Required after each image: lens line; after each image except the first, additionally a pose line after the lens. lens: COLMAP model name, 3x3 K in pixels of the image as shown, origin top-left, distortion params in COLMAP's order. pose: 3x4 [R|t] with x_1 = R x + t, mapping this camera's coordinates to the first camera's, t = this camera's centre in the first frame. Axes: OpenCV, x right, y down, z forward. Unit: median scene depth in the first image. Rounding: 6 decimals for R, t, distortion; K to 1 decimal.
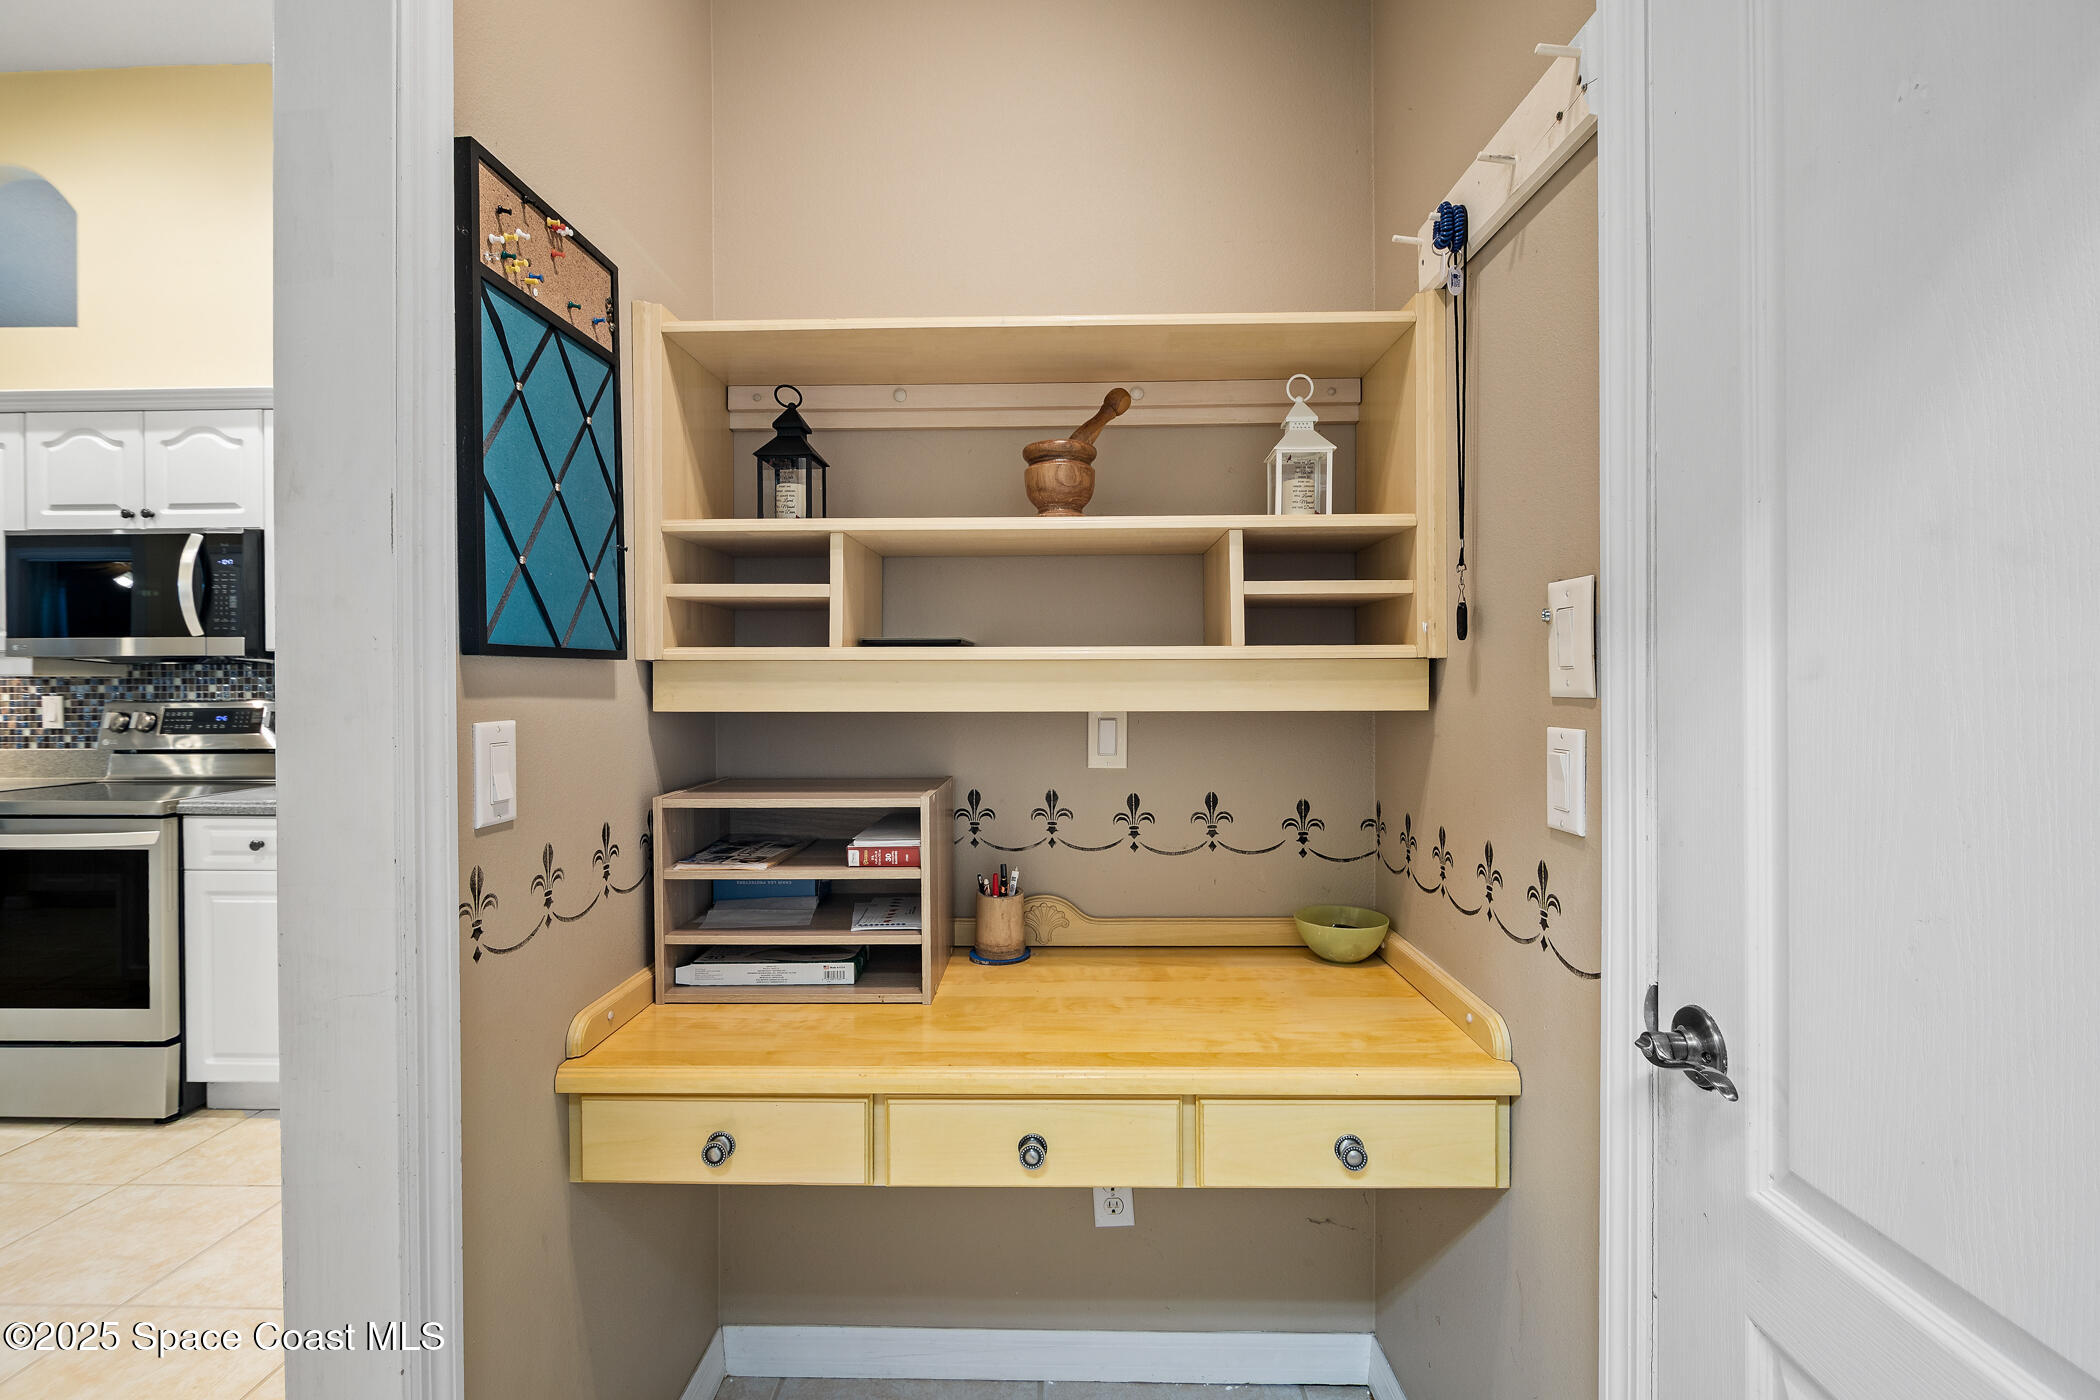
lens RADIAL K [[948.2, 0, 1054.2], [0, 948.2, 680.8], [0, 0, 1]] dist [-0.006203, -0.000196]
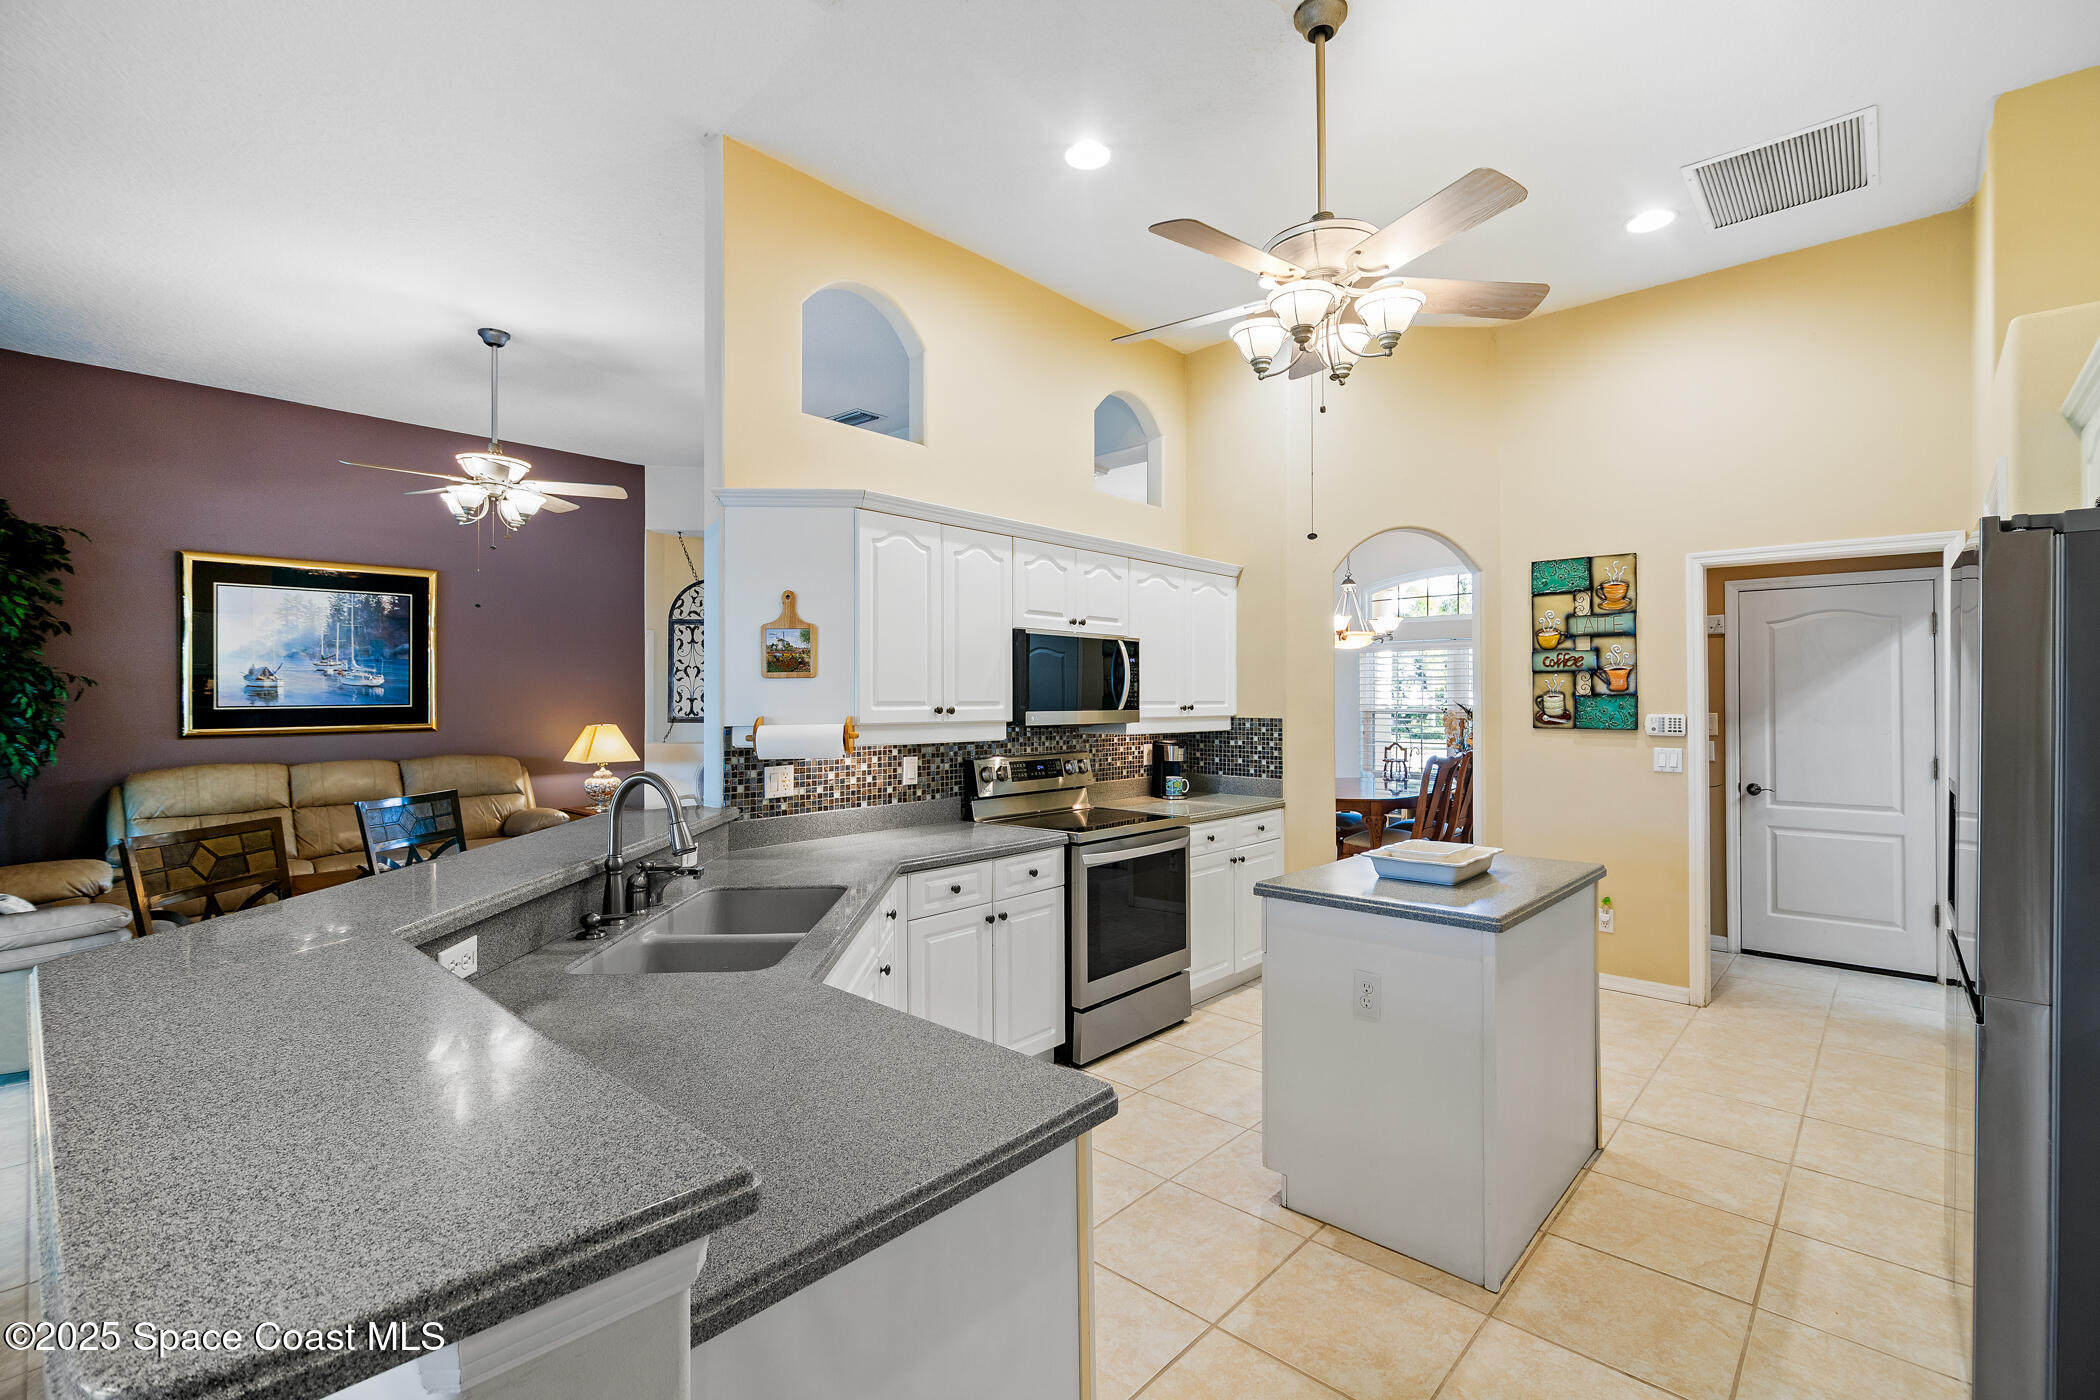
lens RADIAL K [[948.2, 0, 1054.2], [0, 948.2, 680.8], [0, 0, 1]] dist [-0.006203, -0.000196]
pose [[0.656756, 0.018736, 0.753870, -1.842871], [0.001534, 0.999656, -0.026181, -0.047245], [-0.754101, 0.018351, 0.656502, 0.091422]]
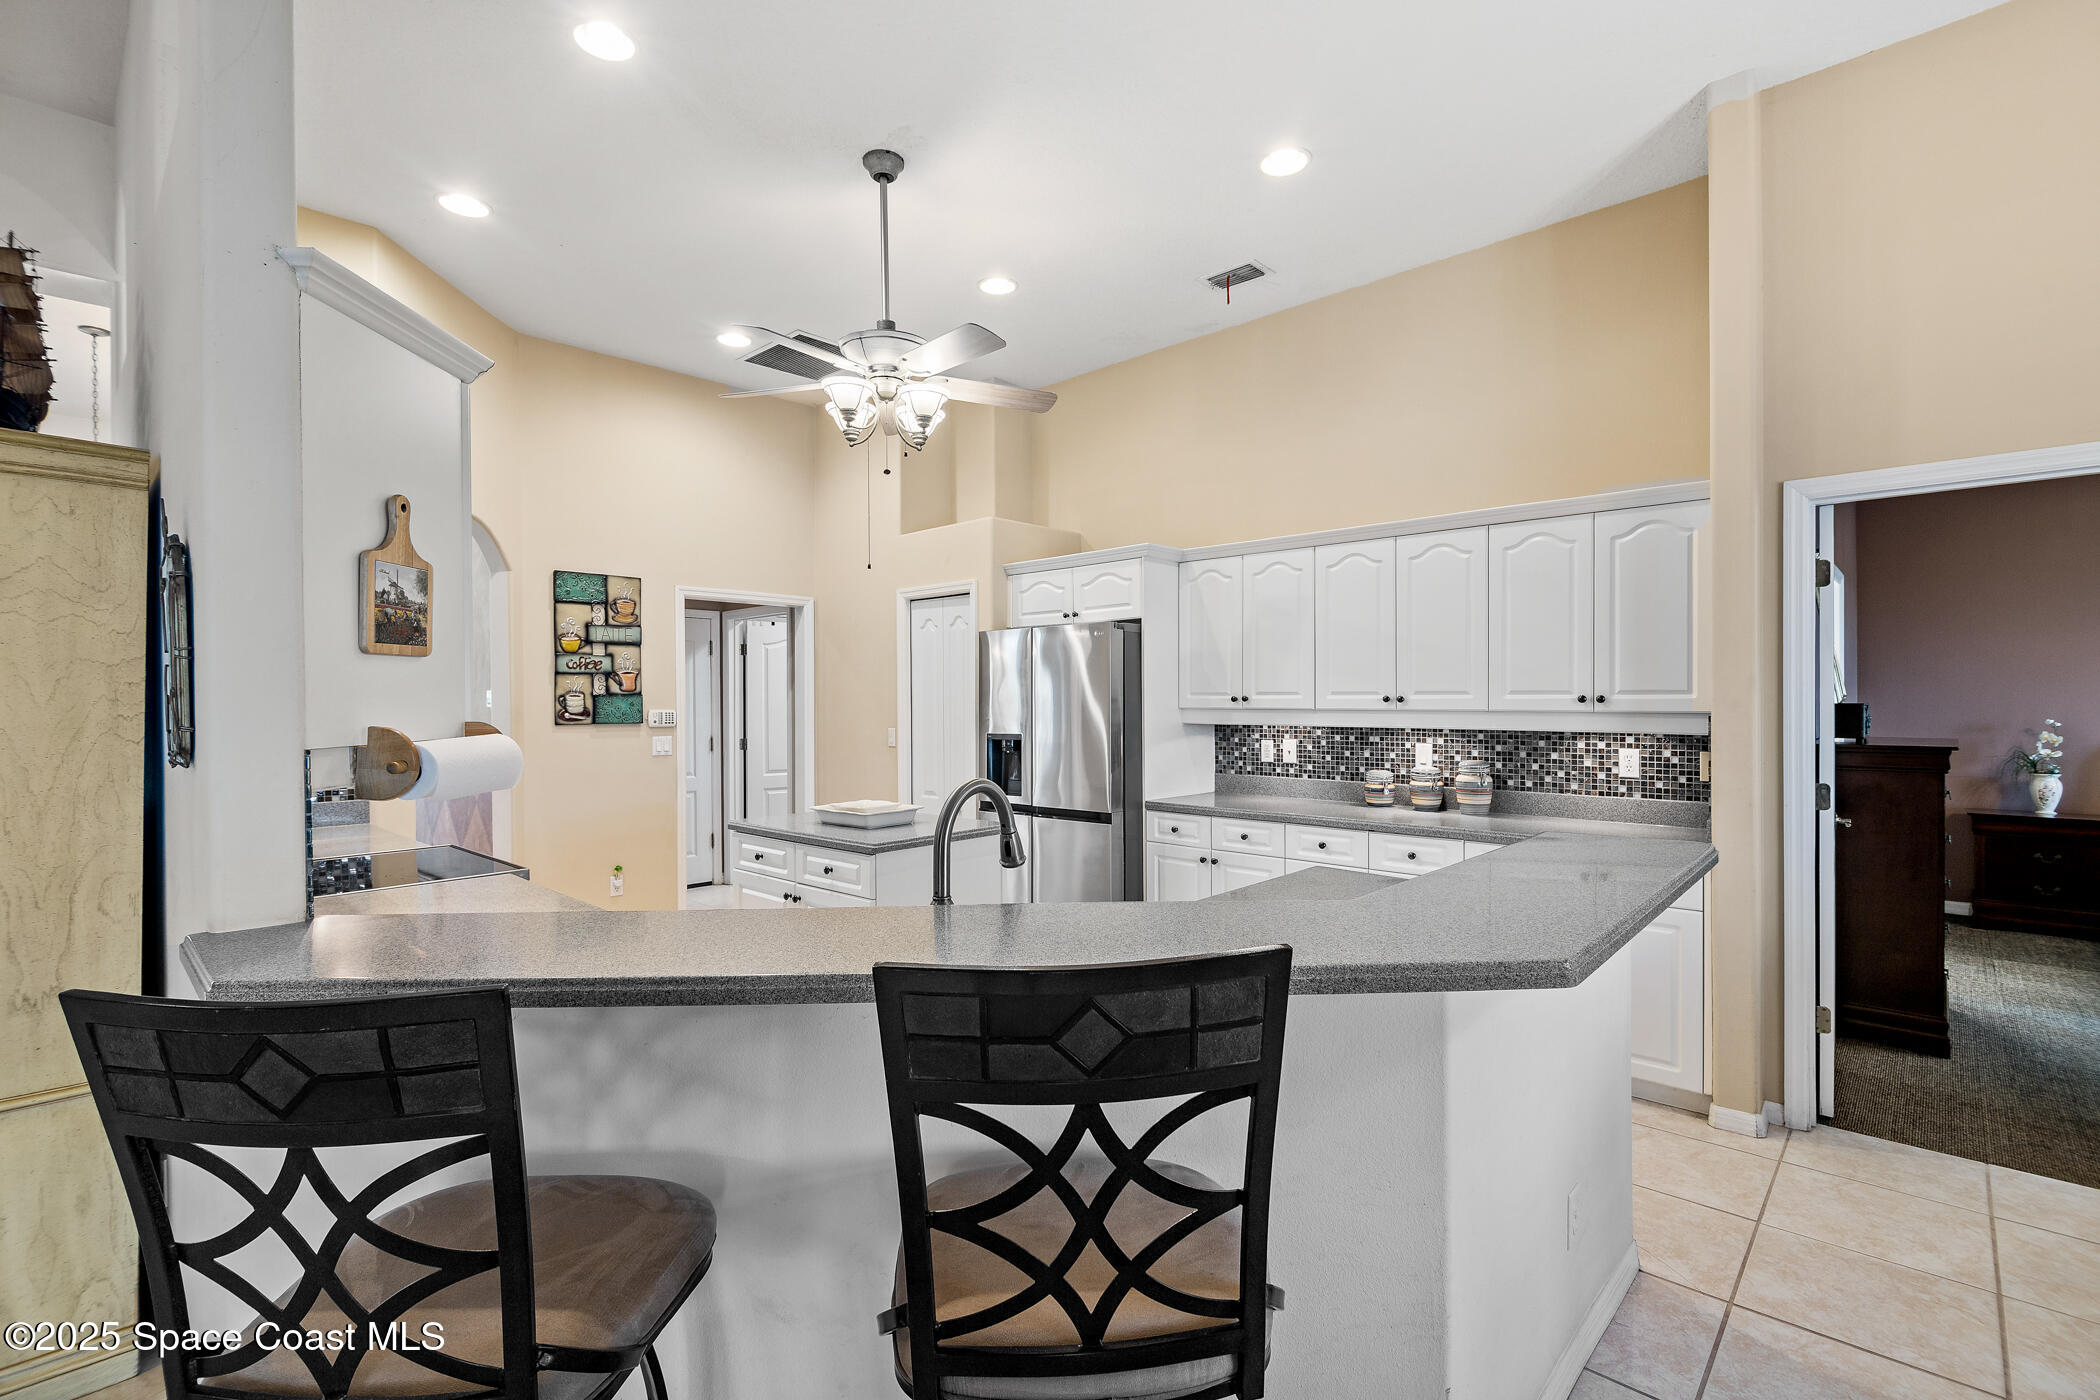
lens RADIAL K [[933.4, 0, 1067.0], [0, 933.4, 699.6], [0, 0, 1]] dist [-0.001804, -0.000857]
pose [[-0.747271, 0.007343, 0.664478, -1.916956], [0.012881, 0.999911, 0.003436, -0.048307], [-0.664394, 0.011126, -0.747300, 1.106596]]
